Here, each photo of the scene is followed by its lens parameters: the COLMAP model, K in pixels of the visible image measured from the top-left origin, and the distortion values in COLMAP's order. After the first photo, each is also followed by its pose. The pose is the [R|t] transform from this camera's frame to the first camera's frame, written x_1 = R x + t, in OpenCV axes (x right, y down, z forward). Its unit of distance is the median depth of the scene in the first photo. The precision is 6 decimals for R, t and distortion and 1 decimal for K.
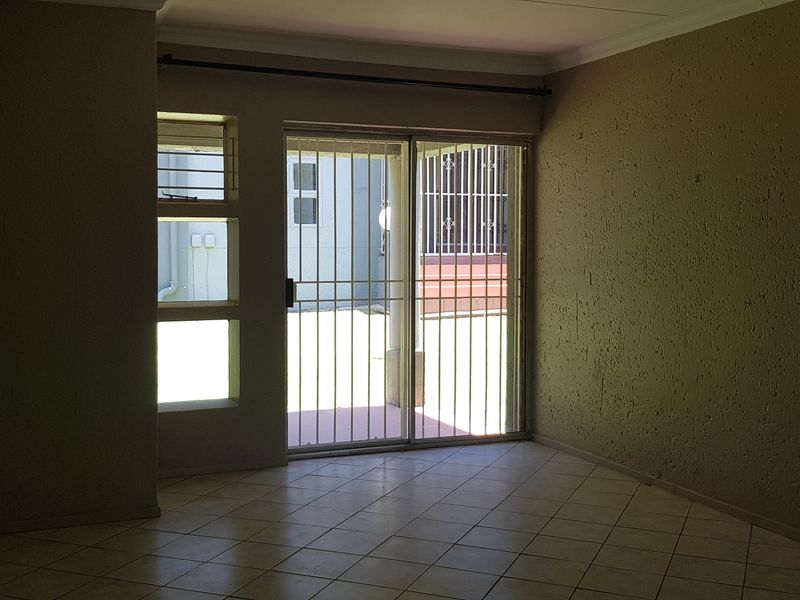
lens RADIAL K [[955.8, 0, 404.6], [0, 955.8, 303.8], [0, 0, 1]] dist [0.061208, 0.000000]
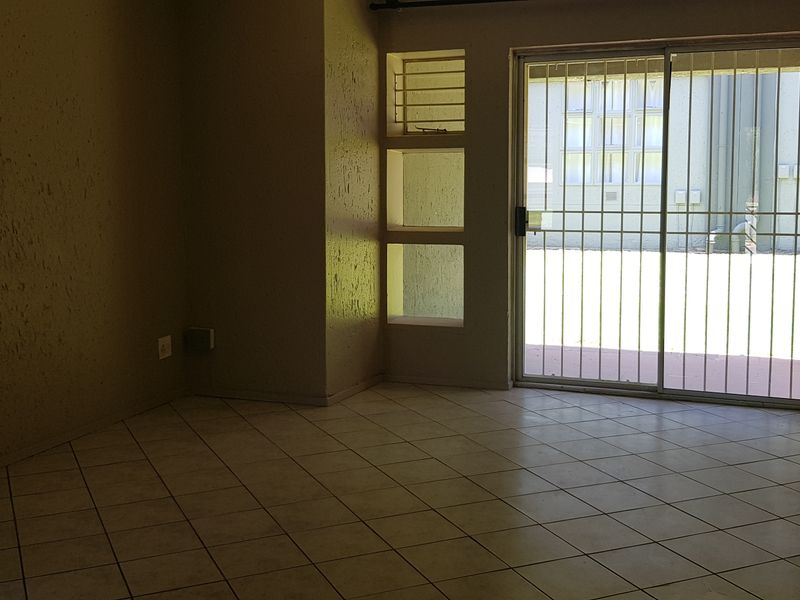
lens RADIAL K [[955.8, 0, 405.0], [0, 955.8, 293.3], [0, 0, 1]] dist [0.061208, 0.000000]
pose [[0.714270, 0.080431, -0.695233, 0.481674], [-0.041087, 0.996480, 0.073070, -0.004744], [0.698663, -0.023627, 0.715060, 0.189422]]
